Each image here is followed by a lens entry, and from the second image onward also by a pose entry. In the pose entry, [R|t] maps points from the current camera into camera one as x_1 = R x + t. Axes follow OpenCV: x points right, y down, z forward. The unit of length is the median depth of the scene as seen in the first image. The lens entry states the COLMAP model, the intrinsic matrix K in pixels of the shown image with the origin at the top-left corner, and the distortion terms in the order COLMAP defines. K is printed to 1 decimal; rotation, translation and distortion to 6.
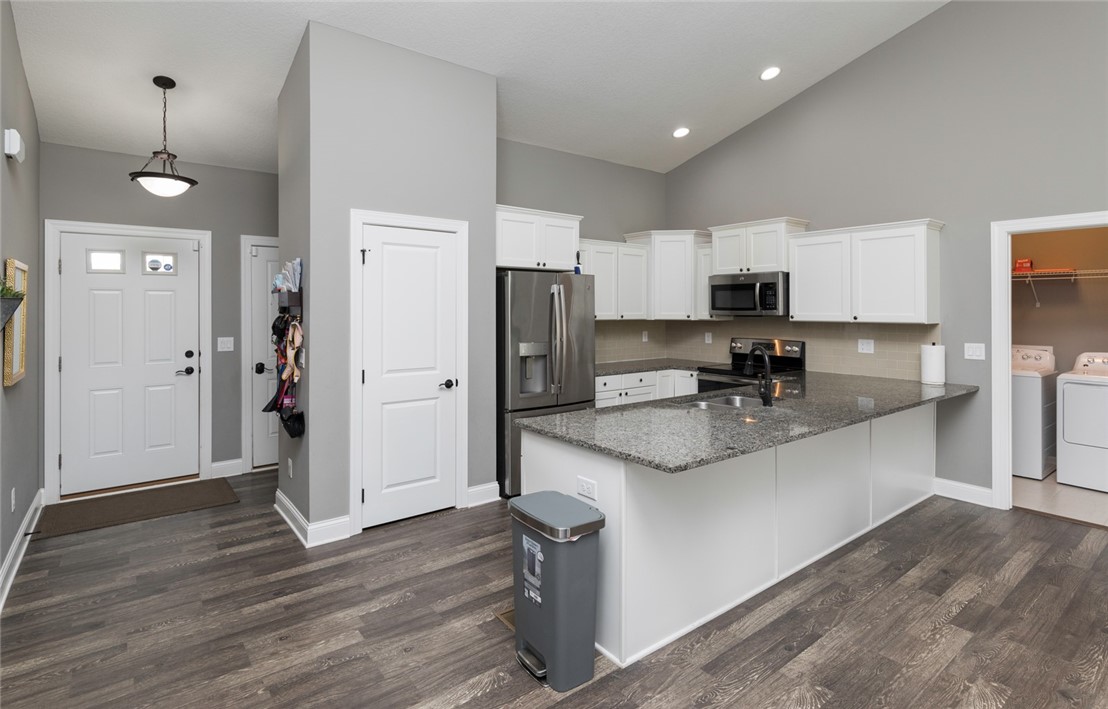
lens RADIAL K [[549.8, 0, 540.4], [0, 549.8, 307.6], [0, 0, 1]] dist [0.002904, 0.001281]
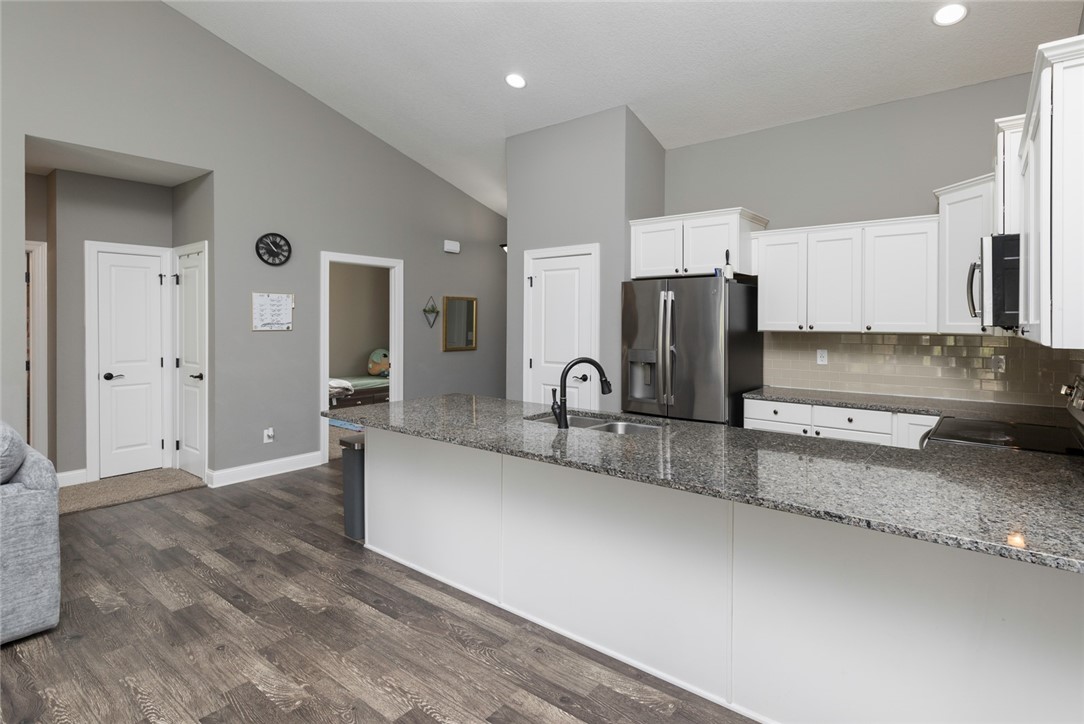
lens RADIAL K [[546.2, 0, 578.5], [0, 546.2, 323.1], [0, 0, 1]] dist [0.001606, 0.003770]
pose [[0.273926, 0.001436, -0.961750, 1.118362], [-0.002886, 0.999996, 0.000671, 0.017008], [0.961746, 0.002592, 0.273929, 0.724972]]
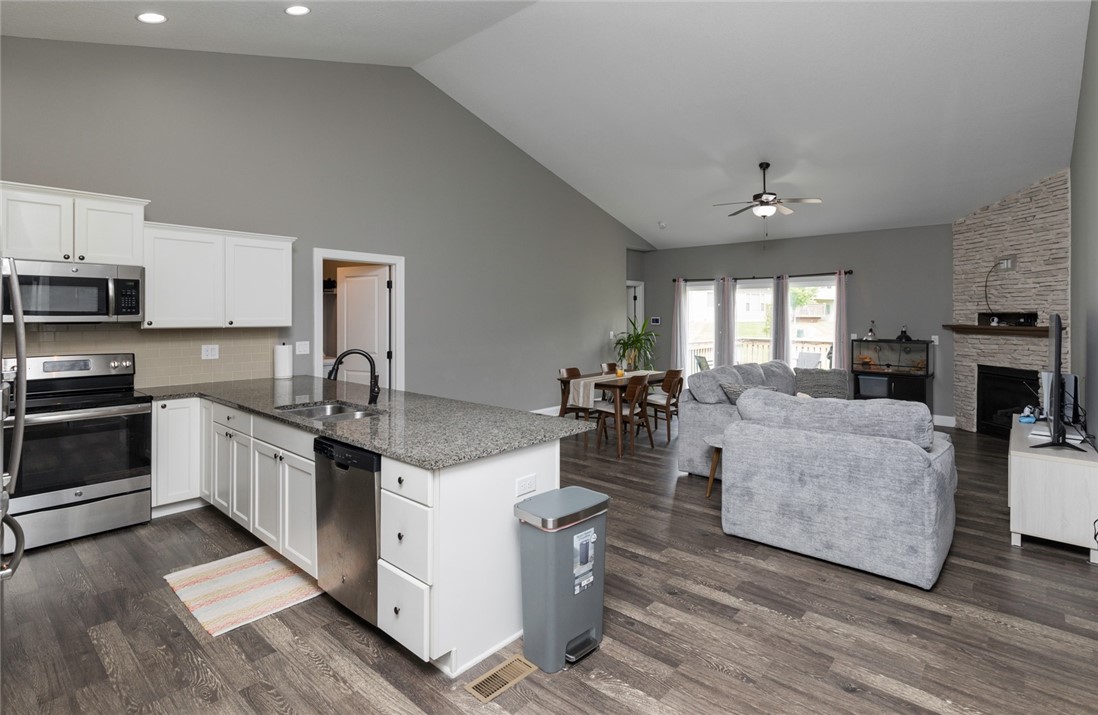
lens RADIAL K [[544.8, 0, 564.6], [0, 544.8, 312.0], [0, 0, 1]] dist [0.002904, 0.001281]
pose [[-0.195534, 0.005800, 0.980680, -0.640188], [-0.003340, 0.999973, -0.006580, 0.004632], [-0.980691, -0.004562, -0.195509, 0.767604]]
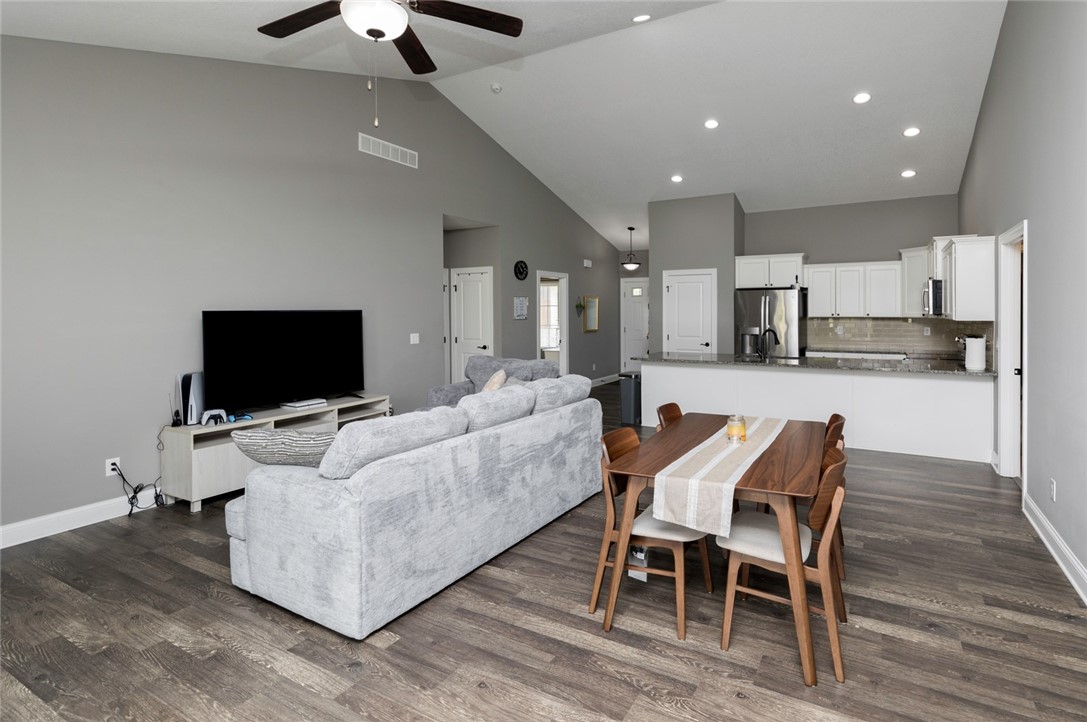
lens RADIAL K [[567.3, 0, 558.5], [0, 567.3, 311.6], [0, 0, 1]] dist [0.008215, -0.003493]
pose [[0.400557, -0.001979, -0.916270, 1.823465], [0.004685, 0.999989, -0.000112, 0.006826], [0.916260, -0.004247, 0.400562, -0.472382]]
